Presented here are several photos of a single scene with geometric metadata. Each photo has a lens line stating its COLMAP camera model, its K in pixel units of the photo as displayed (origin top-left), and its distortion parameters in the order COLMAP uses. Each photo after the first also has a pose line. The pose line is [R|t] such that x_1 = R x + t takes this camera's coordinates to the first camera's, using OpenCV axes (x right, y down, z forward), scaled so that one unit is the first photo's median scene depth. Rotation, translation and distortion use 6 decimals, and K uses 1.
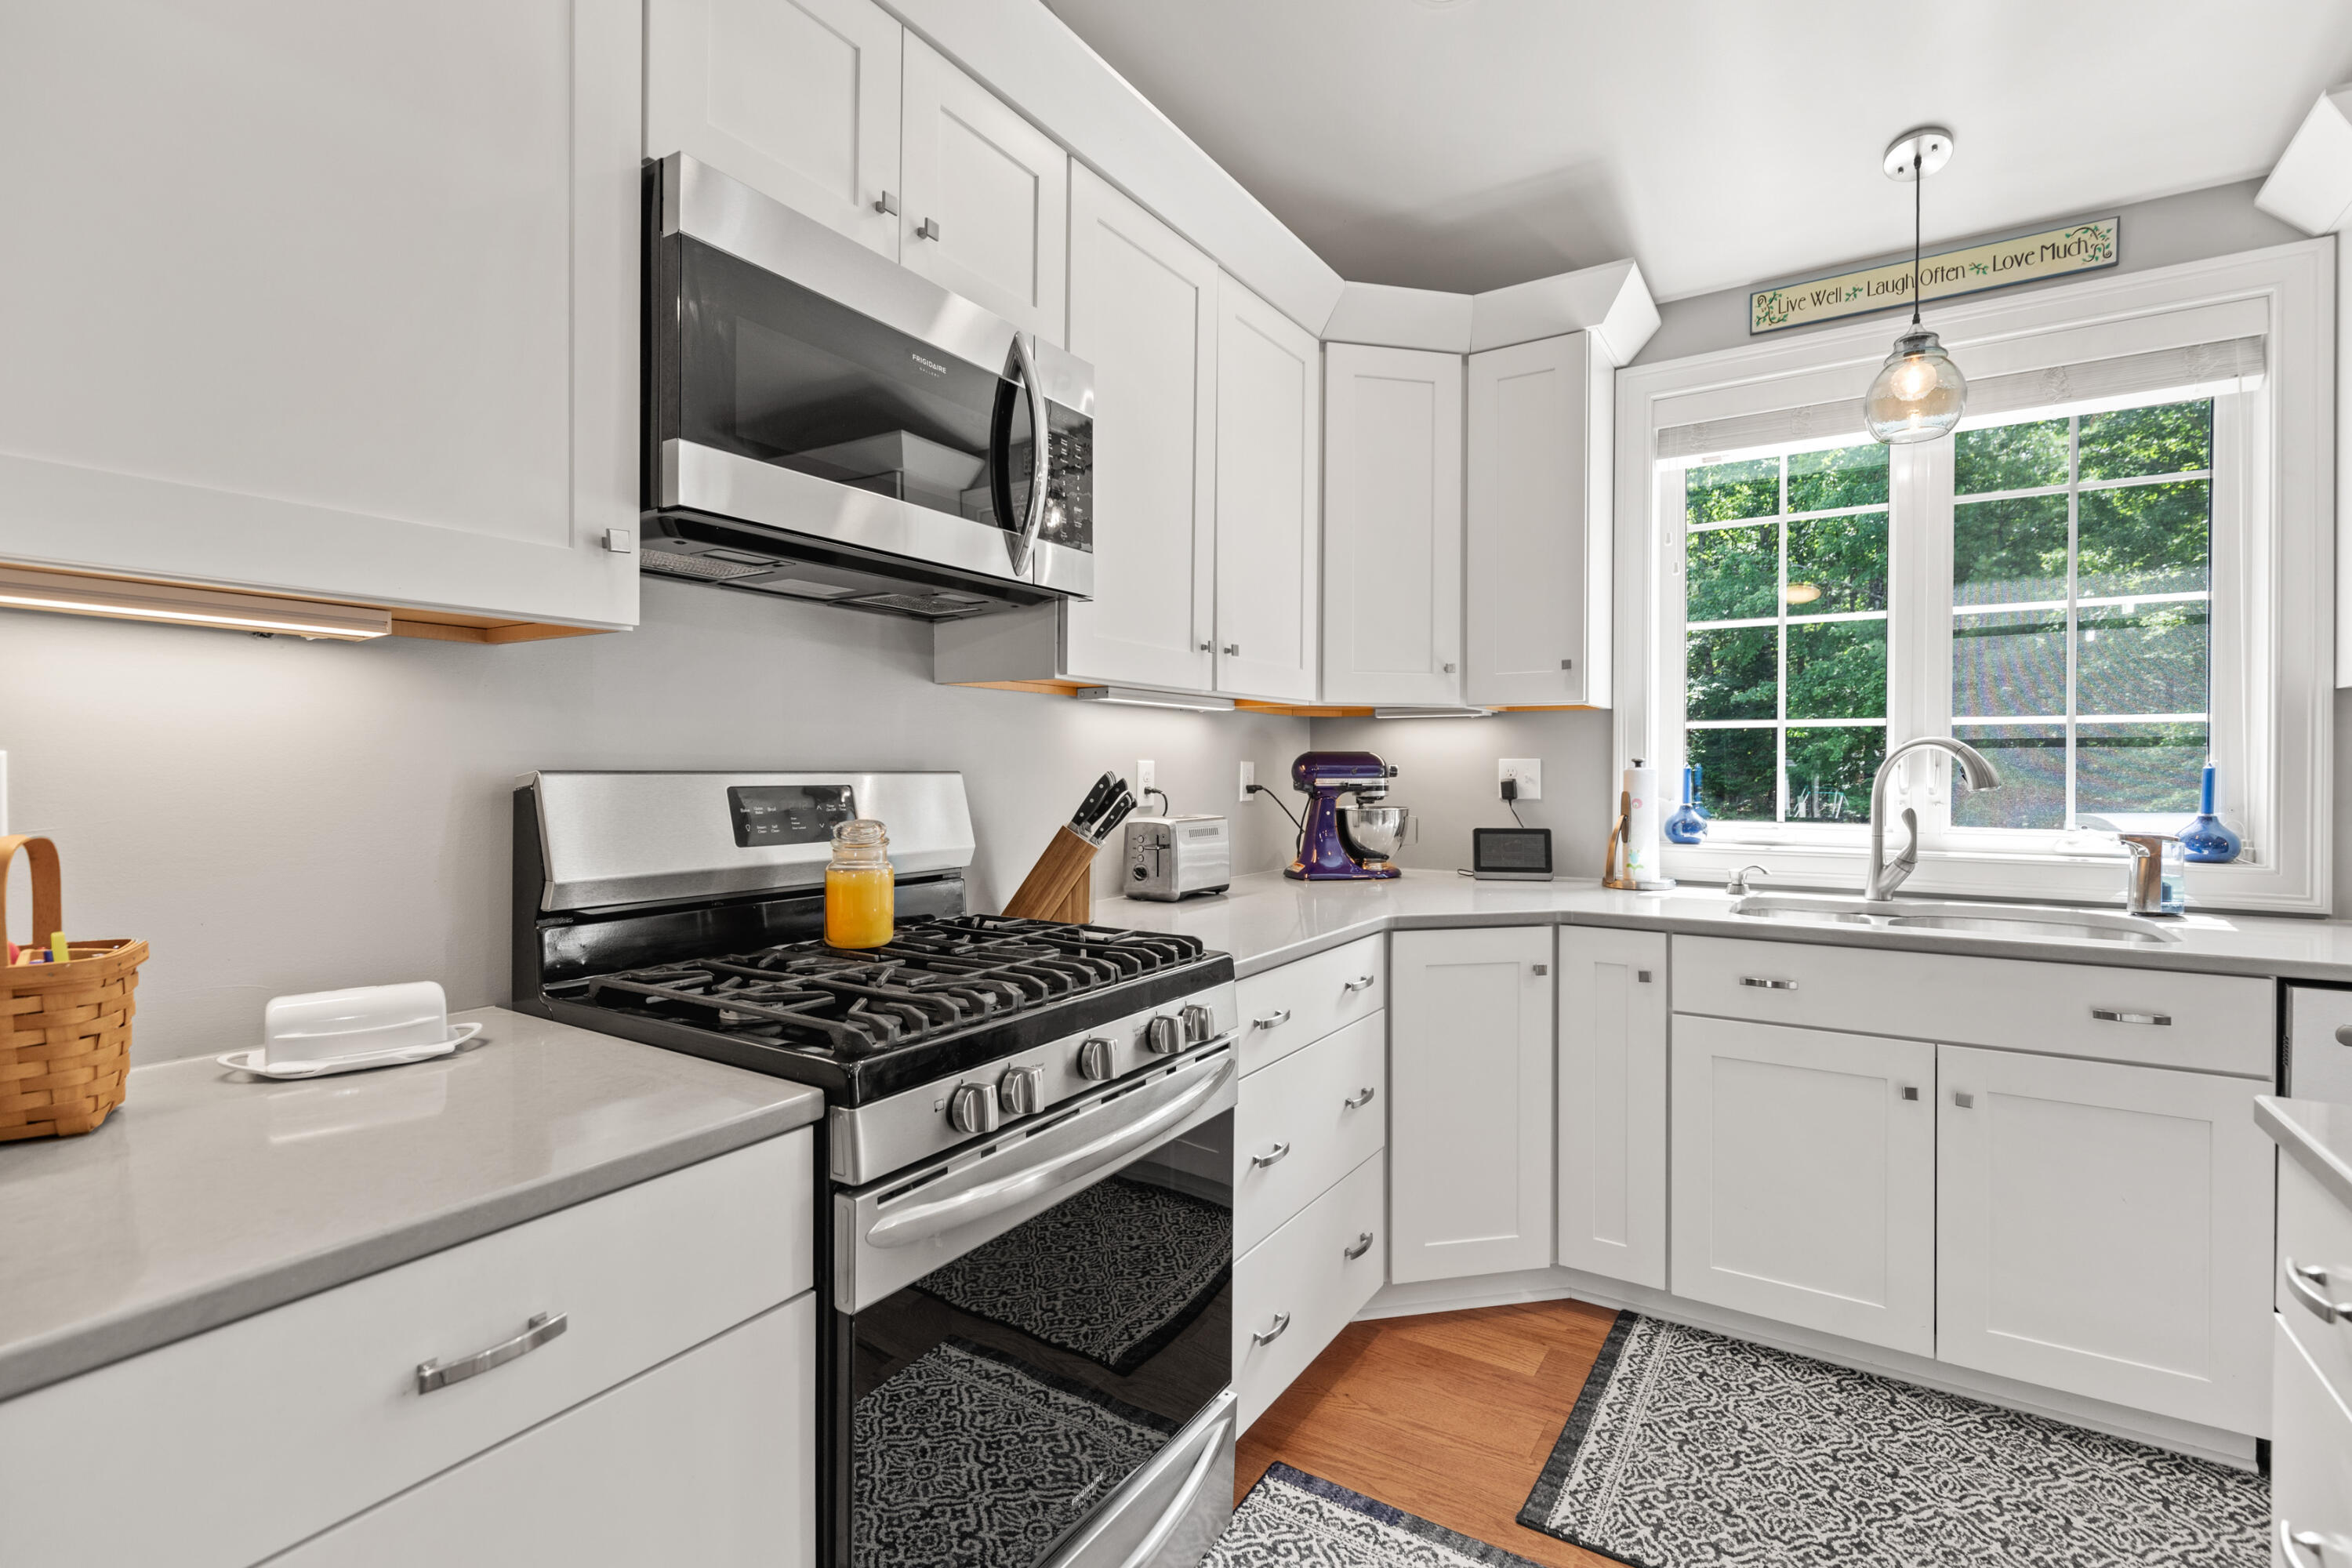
lens RADIAL K [[1074.8, 0, 1191.5], [0, 1074.8, 771.6], [0, 0, 1]] dist [0.004241, -0.000450]
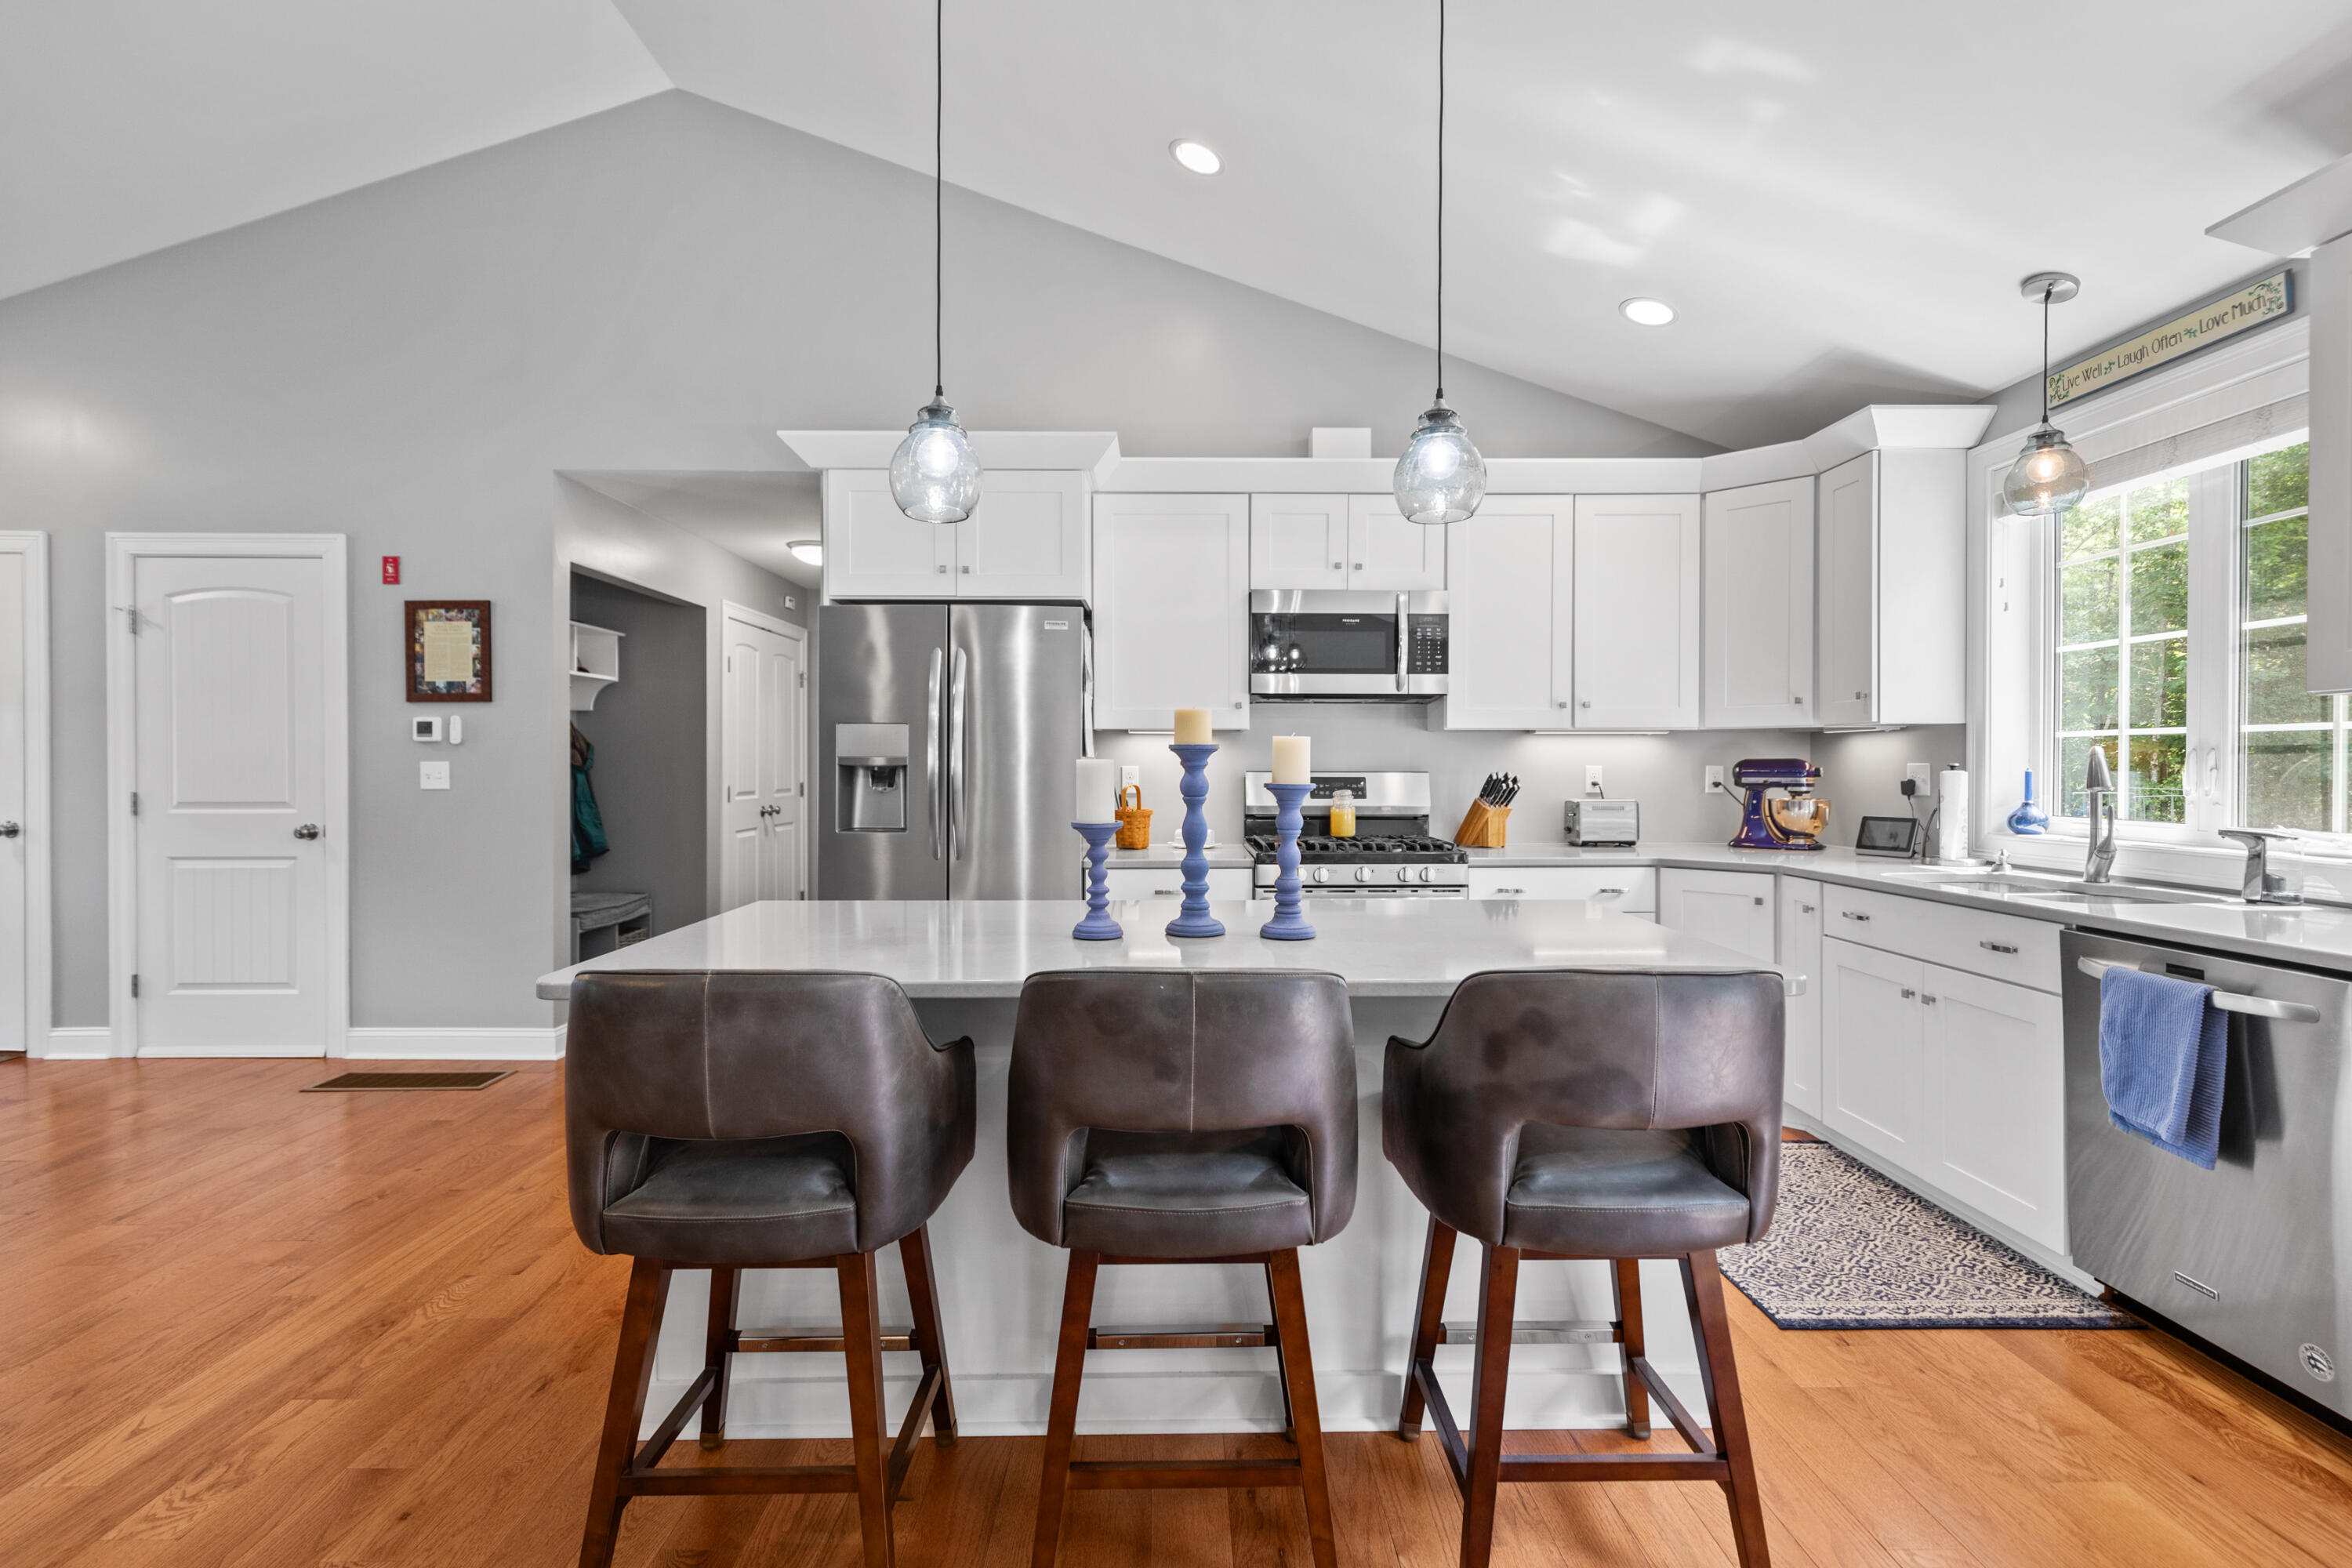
lens RADIAL K [[1074.8, 0, 1190.9], [0, 1074.8, 771.6], [0, 0, 1]] dist [0.004241, -0.000450]
pose [[0.552862, 0.003299, -0.833266, 1.175954], [-0.001703, 0.999995, 0.002829, -0.005556], [0.833271, -0.000145, 0.552864, -0.544531]]
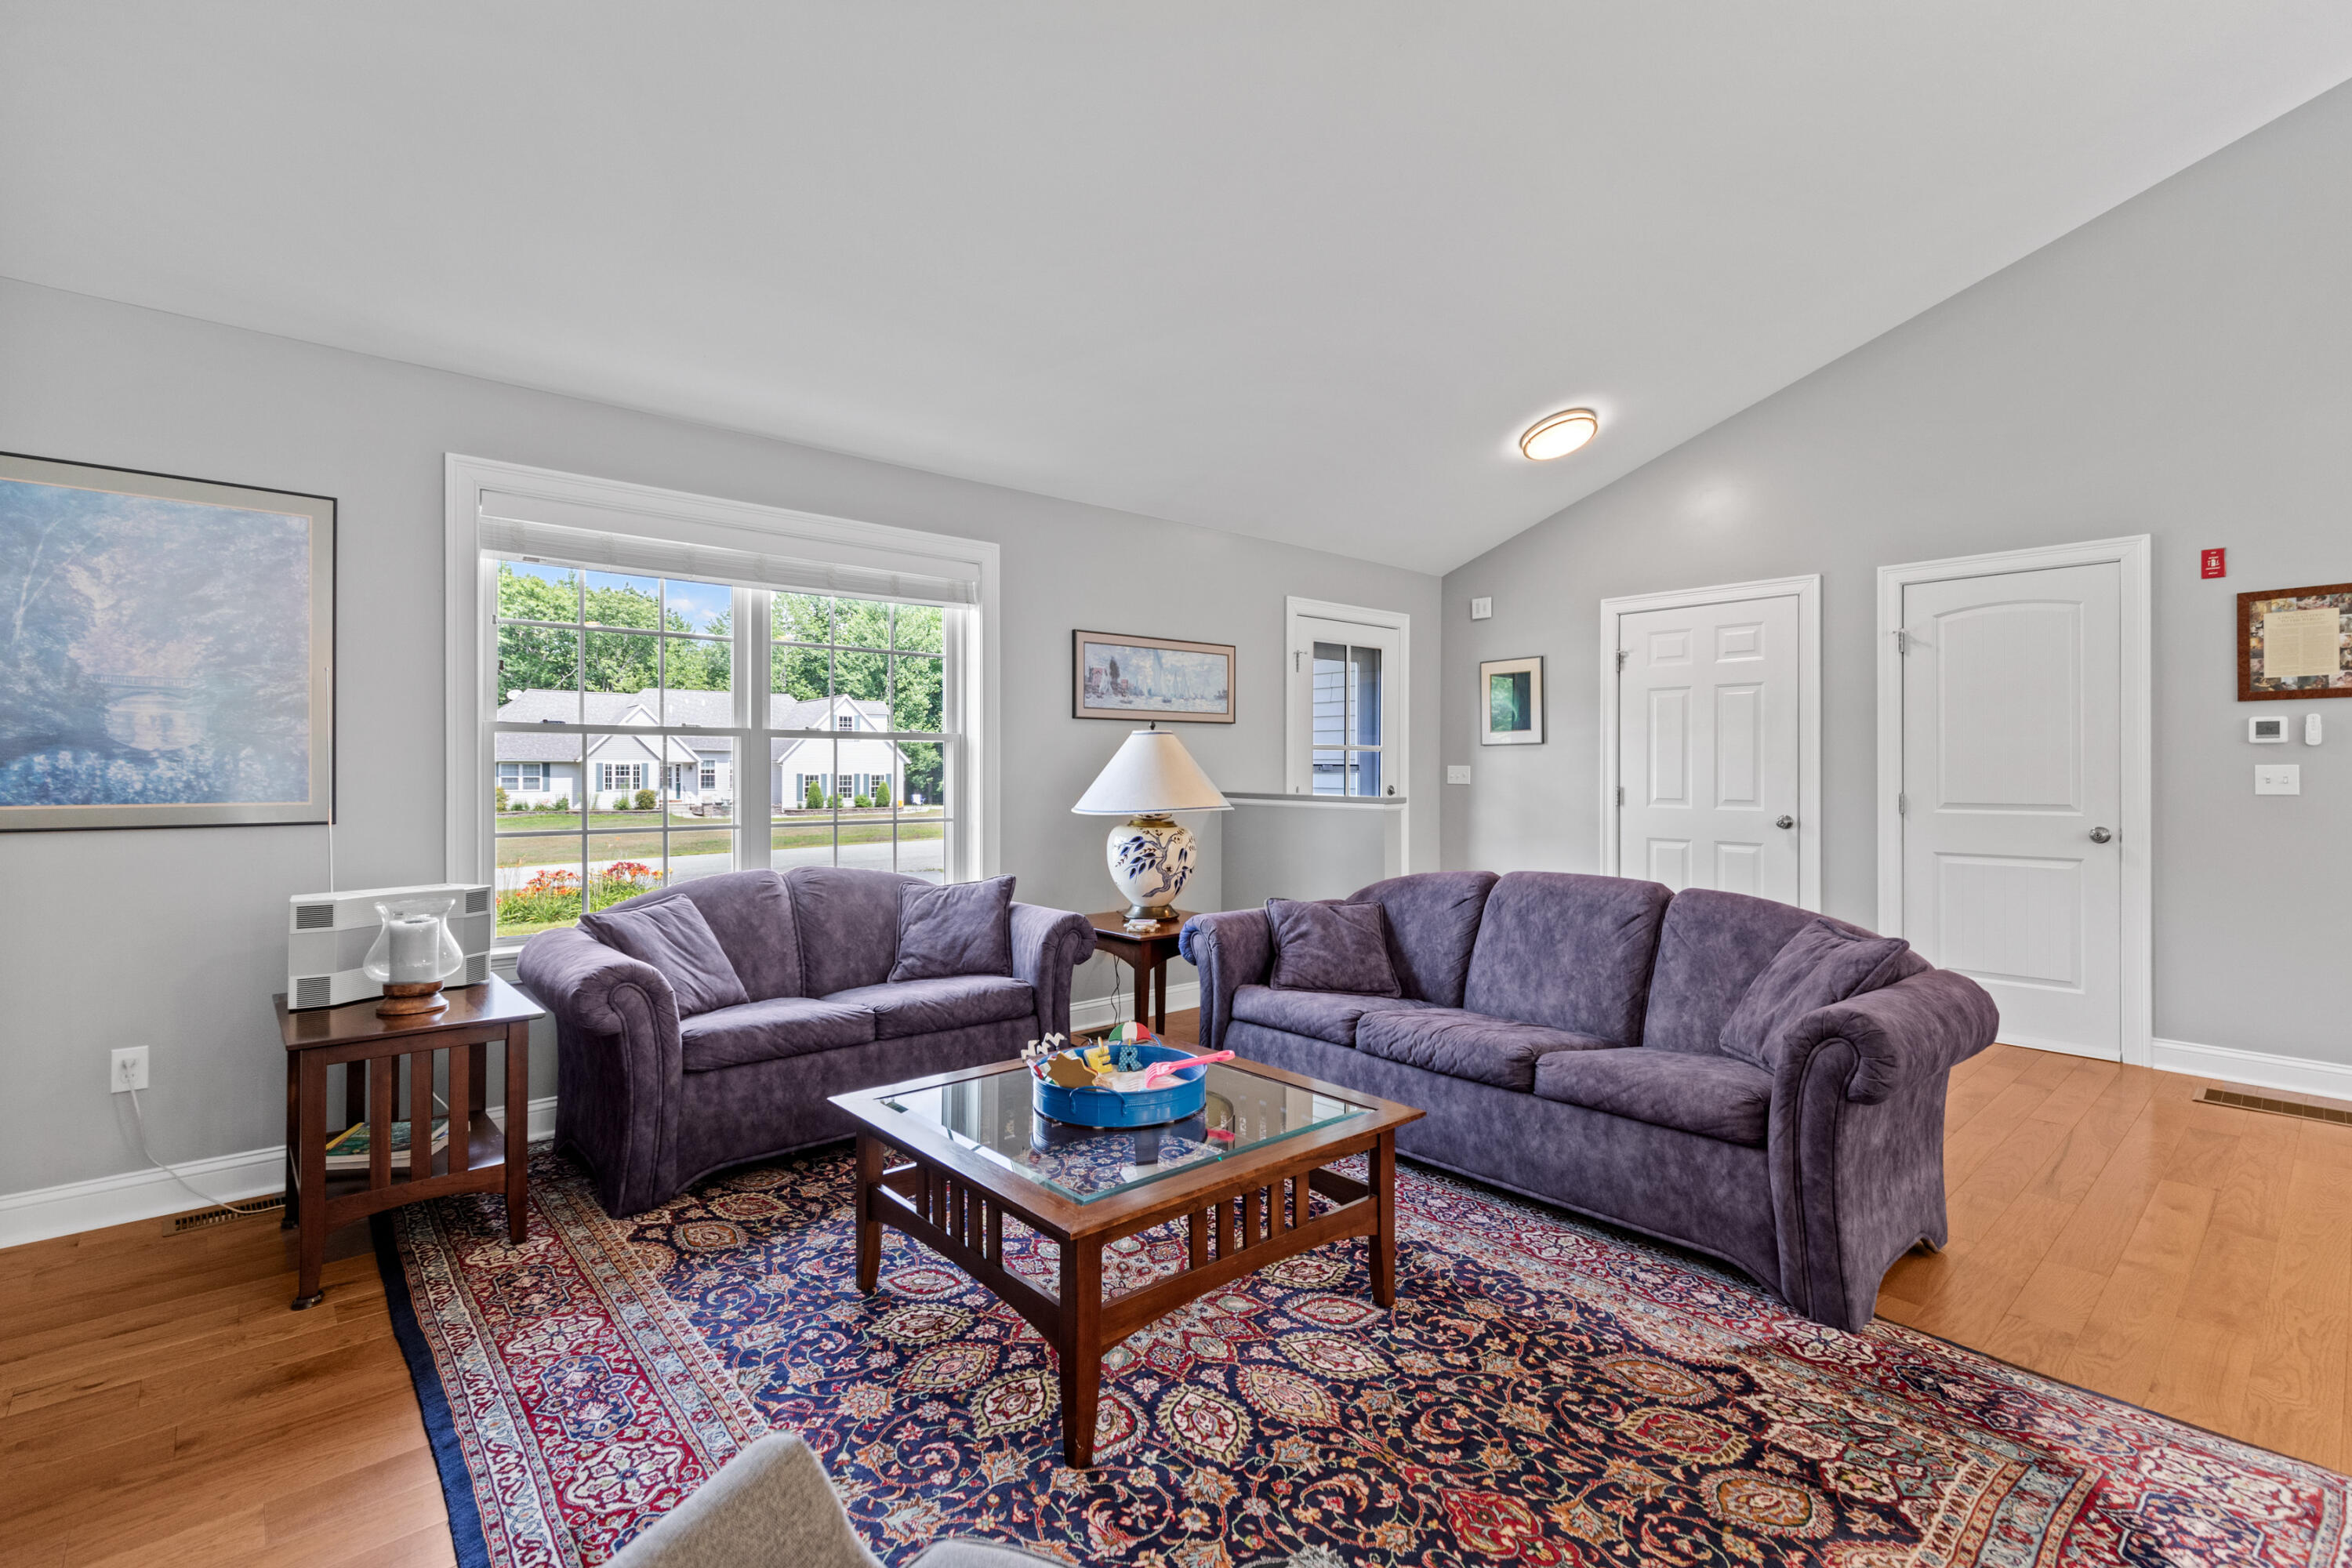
lens RADIAL K [[1074.8, 0, 1192.3], [0, 1074.8, 775.5], [0, 0, 1]] dist [0.004241, -0.000450]
pose [[-0.260167, 0.001739, -0.965562, 1.007620], [-0.002378, 0.999994, 0.002441, 0.002414], [0.965561, 0.002931, -0.260162, -1.858359]]
